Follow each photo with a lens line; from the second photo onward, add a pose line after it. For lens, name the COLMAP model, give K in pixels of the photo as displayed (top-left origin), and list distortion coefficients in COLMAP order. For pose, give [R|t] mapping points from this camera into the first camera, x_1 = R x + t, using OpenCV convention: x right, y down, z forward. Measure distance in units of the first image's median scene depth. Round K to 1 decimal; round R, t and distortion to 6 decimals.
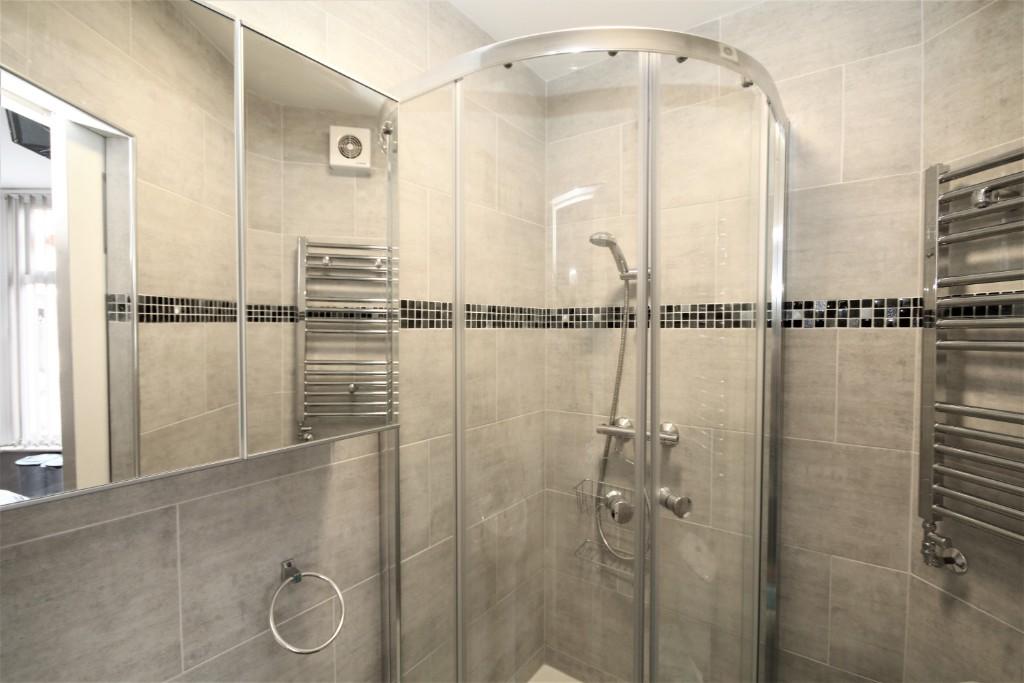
lens RADIAL K [[475.9, 0, 509.6], [0, 475.9, 345.3], [0, 0, 1]] dist [0.009663, -0.013431]
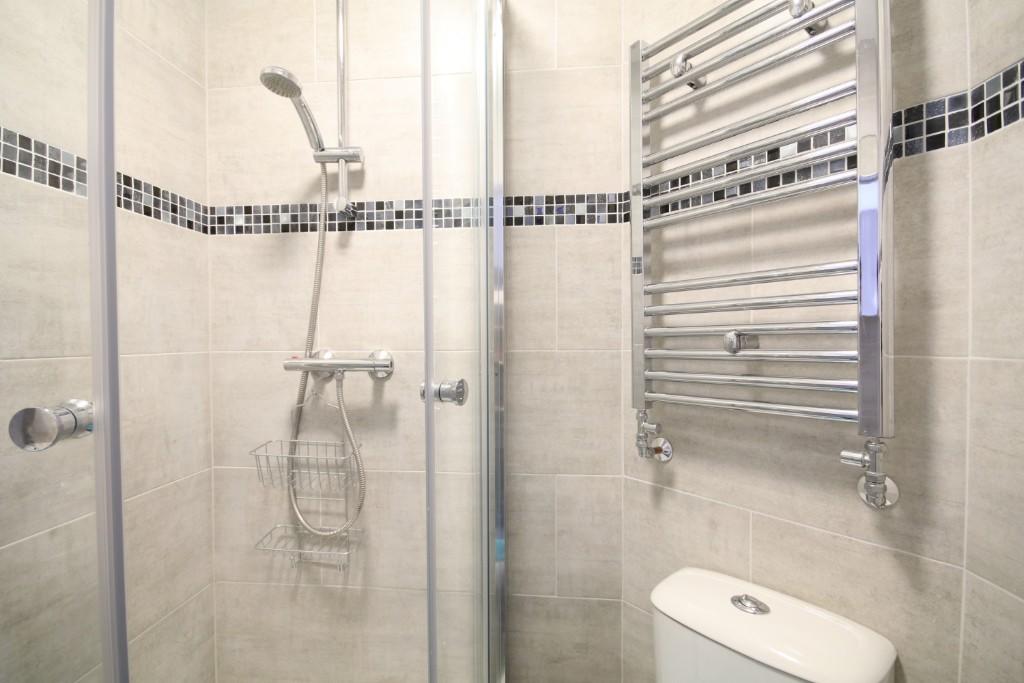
lens RADIAL K [[475.9, 0, 509.6], [0, 475.9, 345.3], [0, 0, 1]] dist [0.009663, -0.013431]
pose [[0.856468, -0.013625, 0.516021, 0.125517], [0.024854, 0.999581, -0.014858, 0.203040], [-0.515602, 0.025550, 0.856447, 0.250033]]
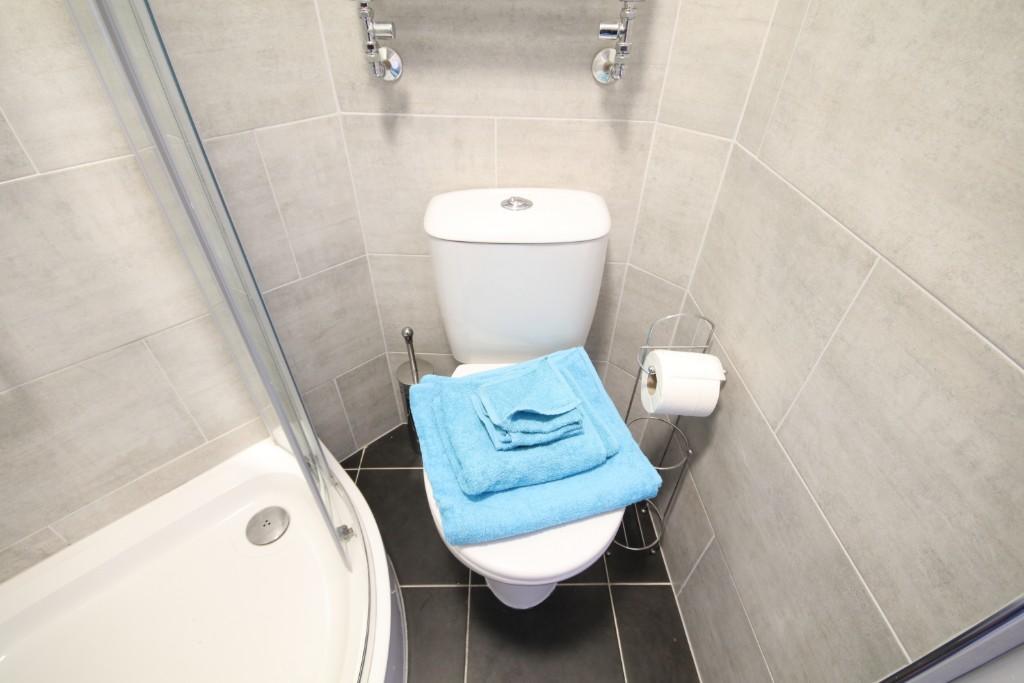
lens RADIAL K [[475.9, 0, 509.6], [0, 475.9, 345.3], [0, 0, 1]] dist [0.009663, -0.013431]
pose [[0.182038, -0.634887, 0.750853, 0.061133], [0.026122, 0.766465, 0.641755, 0.258329], [-0.982944, -0.097210, 0.156111, 0.527496]]
